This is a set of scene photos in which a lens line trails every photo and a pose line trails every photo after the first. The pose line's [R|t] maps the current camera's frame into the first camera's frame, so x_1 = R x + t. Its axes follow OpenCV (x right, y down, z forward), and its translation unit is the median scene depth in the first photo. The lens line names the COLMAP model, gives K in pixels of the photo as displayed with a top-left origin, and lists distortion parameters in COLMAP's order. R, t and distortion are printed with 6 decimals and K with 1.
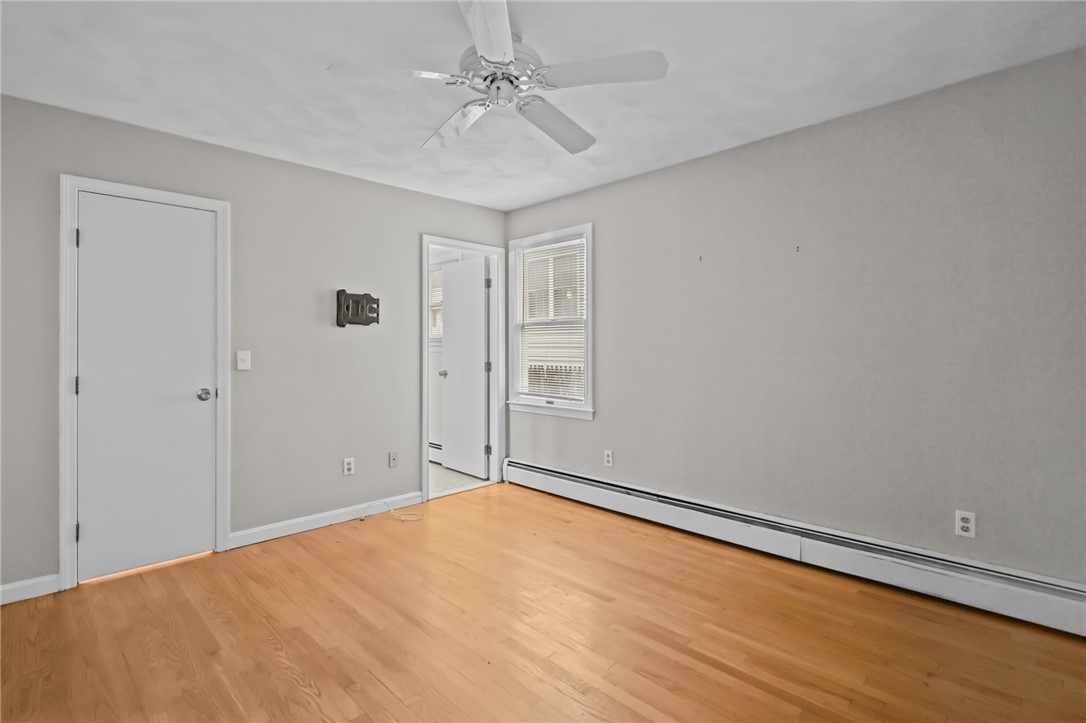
lens RADIAL K [[522.2, 0, 540.2], [0, 522.2, 357.2], [0, 0, 1]] dist [0.003273, -0.001082]
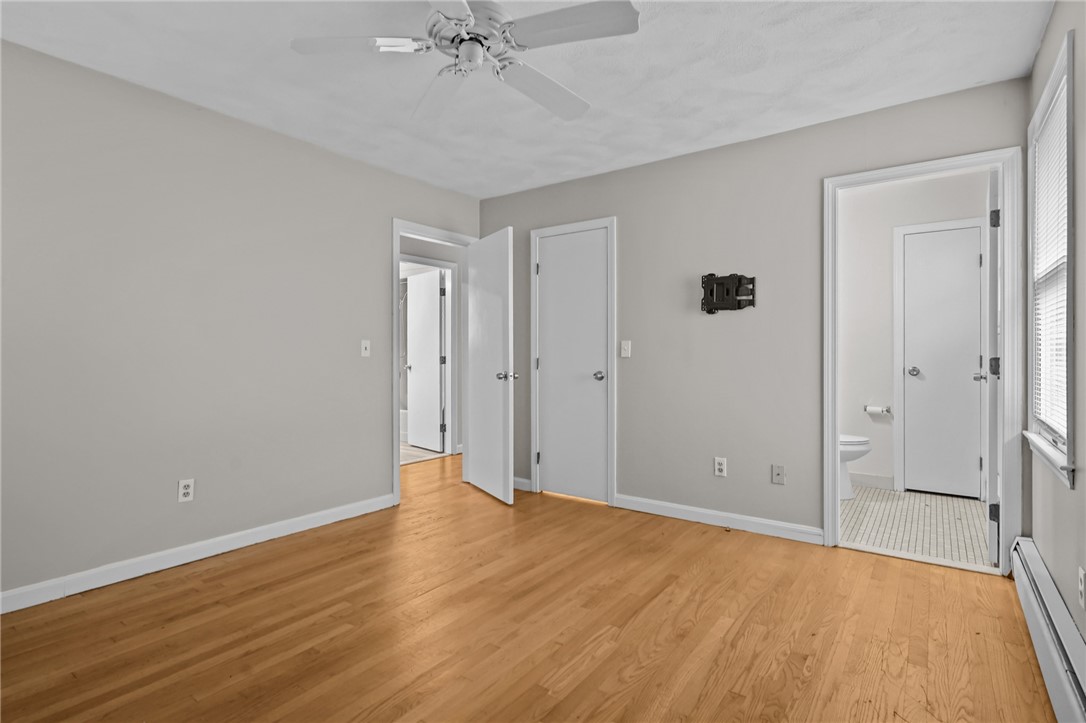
lens RADIAL K [[545.8, 0, 536.6], [0, 545.8, 357.3], [0, 0, 1]] dist [0.002603, 0.000038]
pose [[0.156878, 0.011695, -0.987549, 0.565884], [-0.012590, 0.999872, 0.009841, 0.014026], [0.987538, 0.010890, 0.157005, 0.581120]]
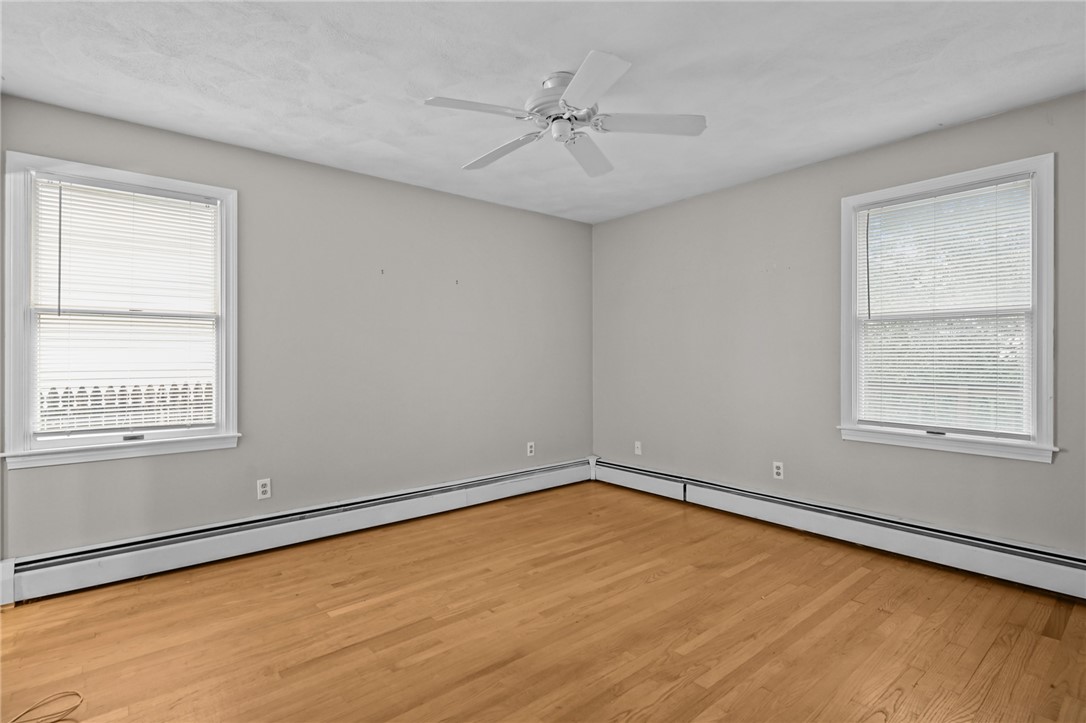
lens RADIAL K [[522.2, 0, 540.2], [0, 522.2, 357.2], [0, 0, 1]] dist [0.003273, -0.001082]
pose [[0.085500, -0.001170, 0.996337, -0.750340], [0.014202, 0.999899, -0.000044, -0.007284], [-0.996237, 0.014154, 0.085508, 0.571899]]
